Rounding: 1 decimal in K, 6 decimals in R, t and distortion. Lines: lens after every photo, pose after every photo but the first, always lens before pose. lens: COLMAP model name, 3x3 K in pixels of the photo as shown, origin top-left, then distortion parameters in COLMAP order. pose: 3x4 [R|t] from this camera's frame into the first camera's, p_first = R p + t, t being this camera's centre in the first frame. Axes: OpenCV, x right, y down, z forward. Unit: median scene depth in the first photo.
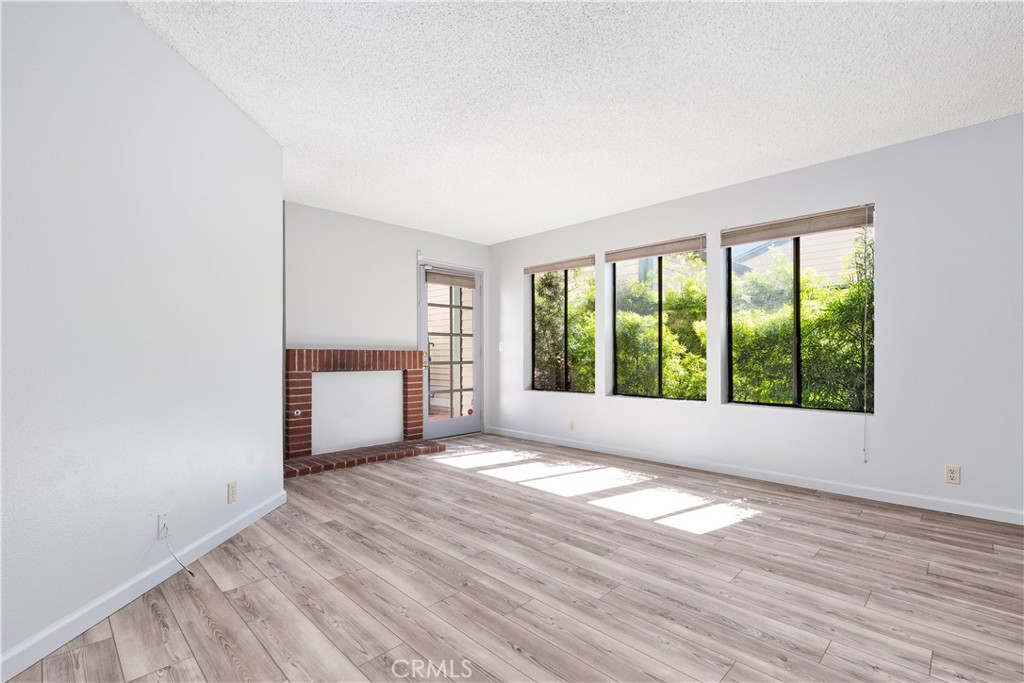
lens RADIAL K [[463.1, 0, 512.0], [0, 463.1, 341.5], [0, 0, 1]] dist [-0.001586, 0.000044]
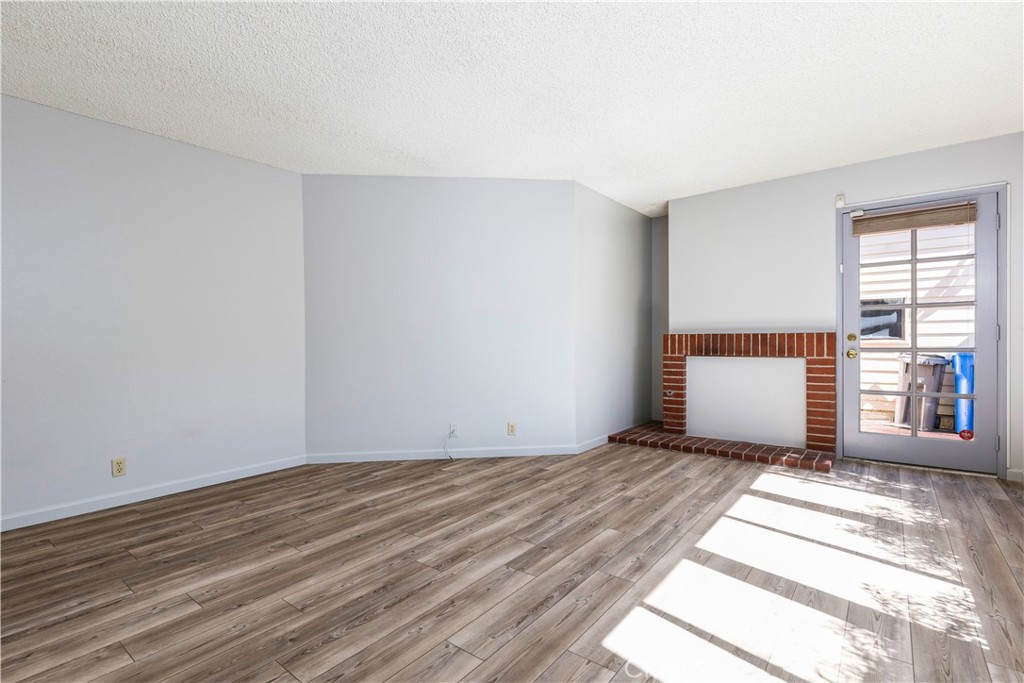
lens RADIAL K [[482.5, 0, 512.0], [0, 482.5, 341.5], [0, 0, 1]] dist [0.000353, -0.000159]
pose [[0.114382, 0.006735, -0.993414, 0.840299], [0.039333, 0.999162, 0.011303, 0.008352], [0.992658, -0.040366, 0.114022, 0.678871]]
